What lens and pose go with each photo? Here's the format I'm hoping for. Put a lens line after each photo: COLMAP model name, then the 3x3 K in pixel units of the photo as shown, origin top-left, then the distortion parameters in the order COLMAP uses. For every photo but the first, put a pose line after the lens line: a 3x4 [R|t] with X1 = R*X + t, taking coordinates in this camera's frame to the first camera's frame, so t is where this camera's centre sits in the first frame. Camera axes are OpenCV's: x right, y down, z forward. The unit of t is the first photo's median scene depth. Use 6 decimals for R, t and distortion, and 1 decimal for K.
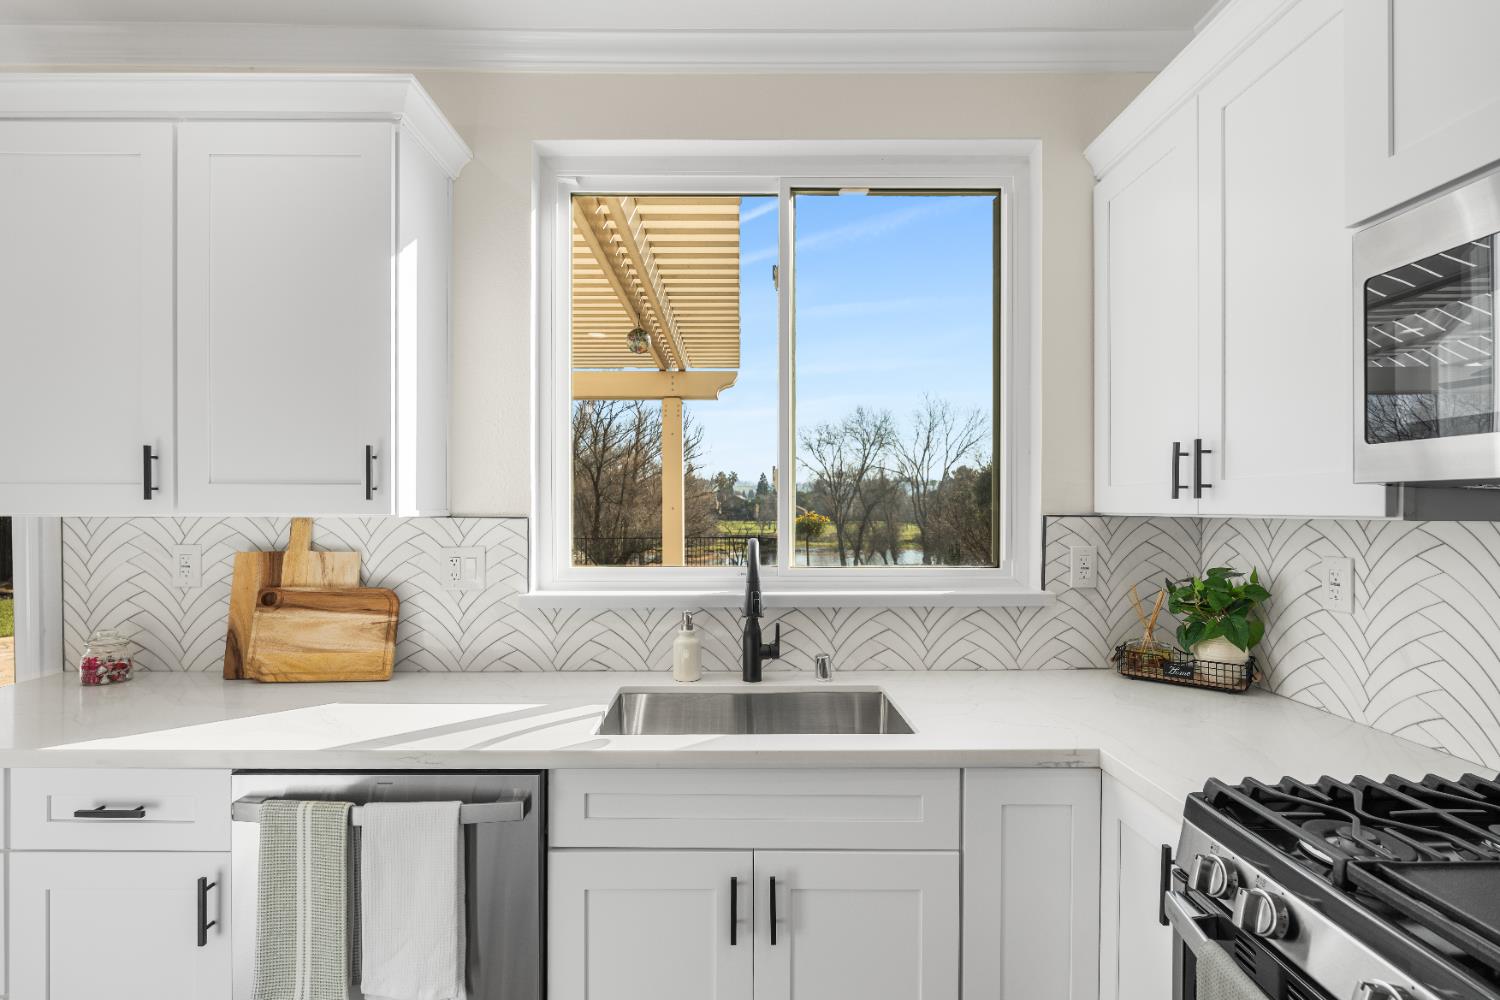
lens RADIAL K [[677.5, 0, 743.0], [0, 677.5, 507.1], [0, 0, 1]] dist [-0.005738, 0.000746]
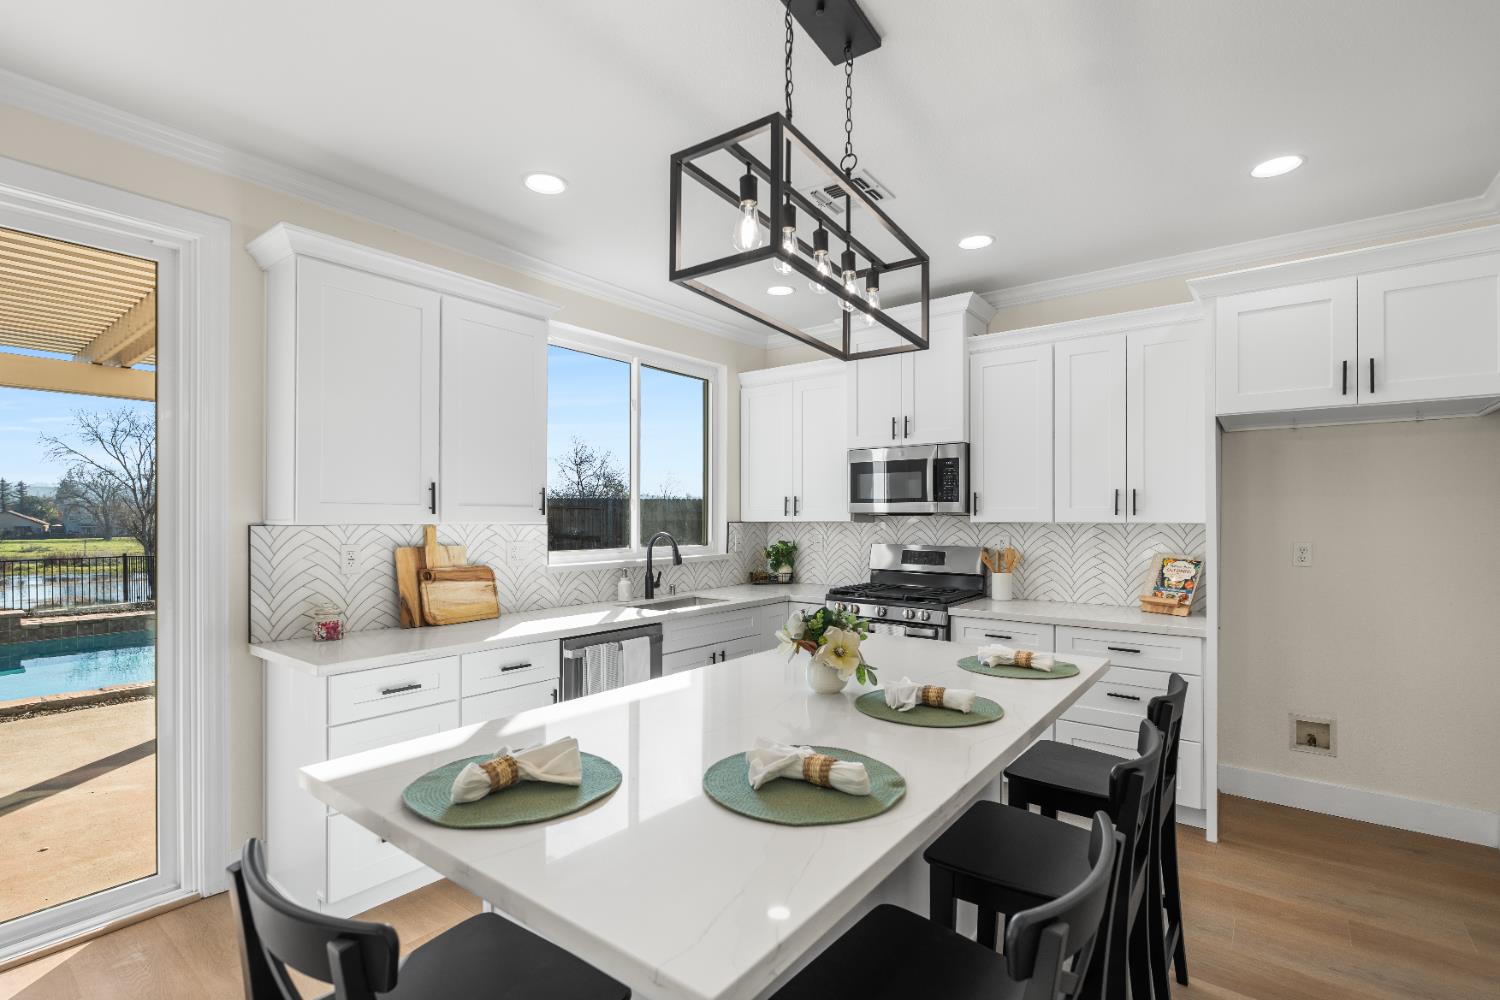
lens RADIAL K [[677.5, 0, 754.2], [0, 677.5, 520.3], [0, 0, 1]] dist [-0.005738, 0.000746]
pose [[0.616946, -0.001570, 0.787004, -1.455960], [0.000267, 0.999998, 0.001785, 0.001456], [-0.787006, -0.000891, 0.616945, -0.586934]]
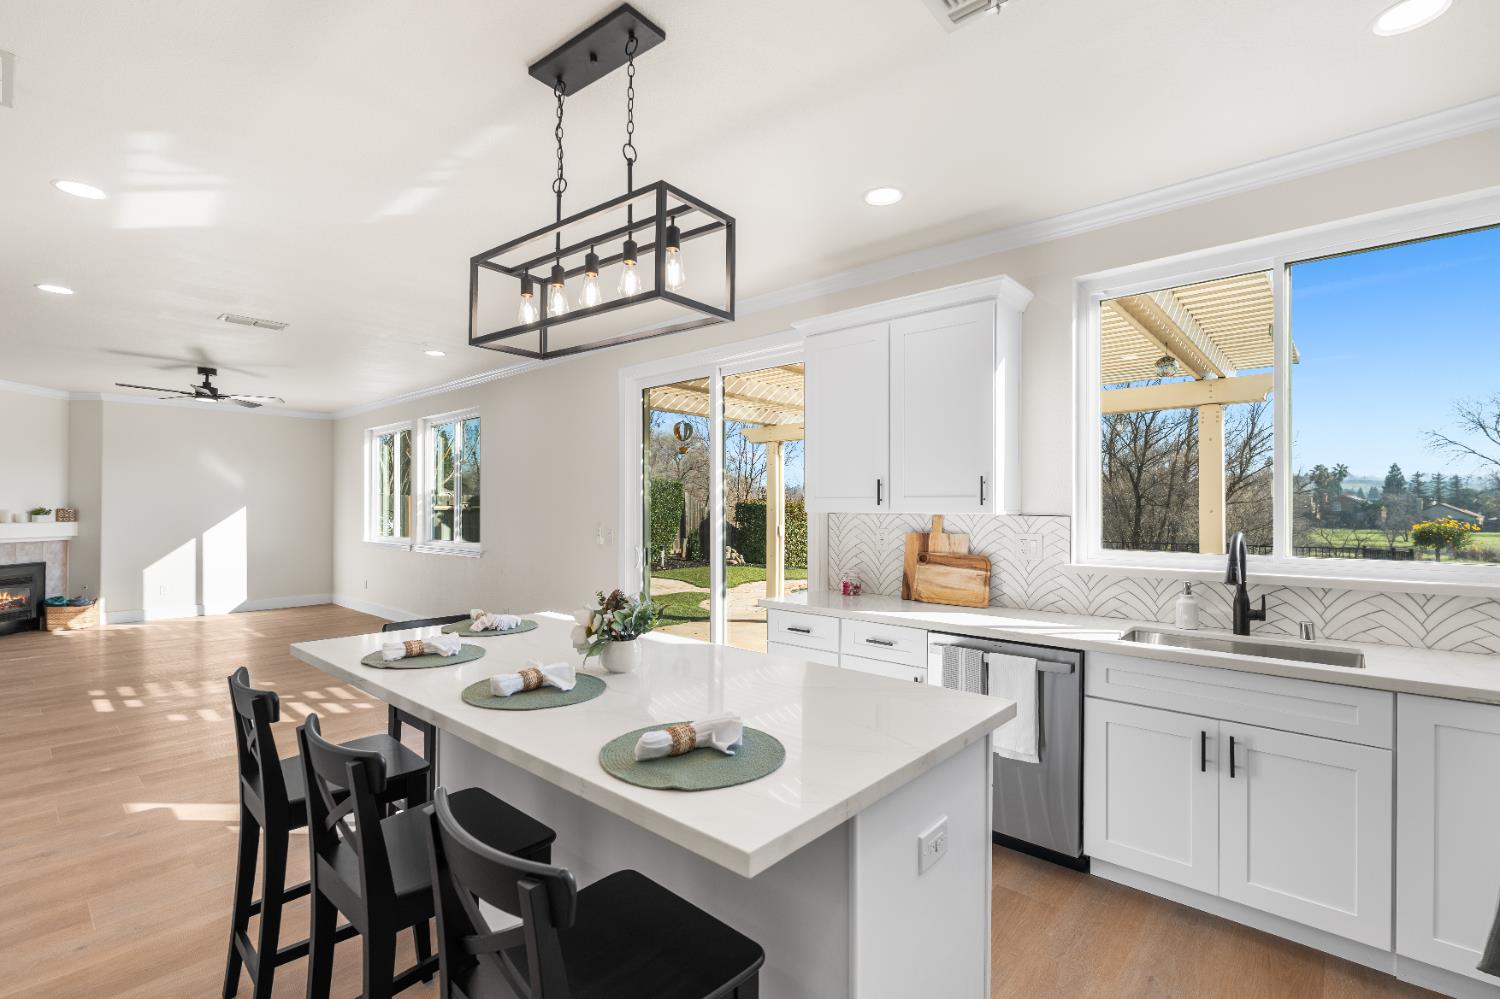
lens RADIAL K [[677.5, 0, 749.6], [0, 677.5, 505.5], [0, 0, 1]] dist [-0.005738, 0.000746]
pose [[0.742175, -0.000974, -0.670206, 0.190029], [-0.003411, 0.999981, -0.005230, 0.001973], [0.670198, 0.006168, 0.742157, -0.692224]]
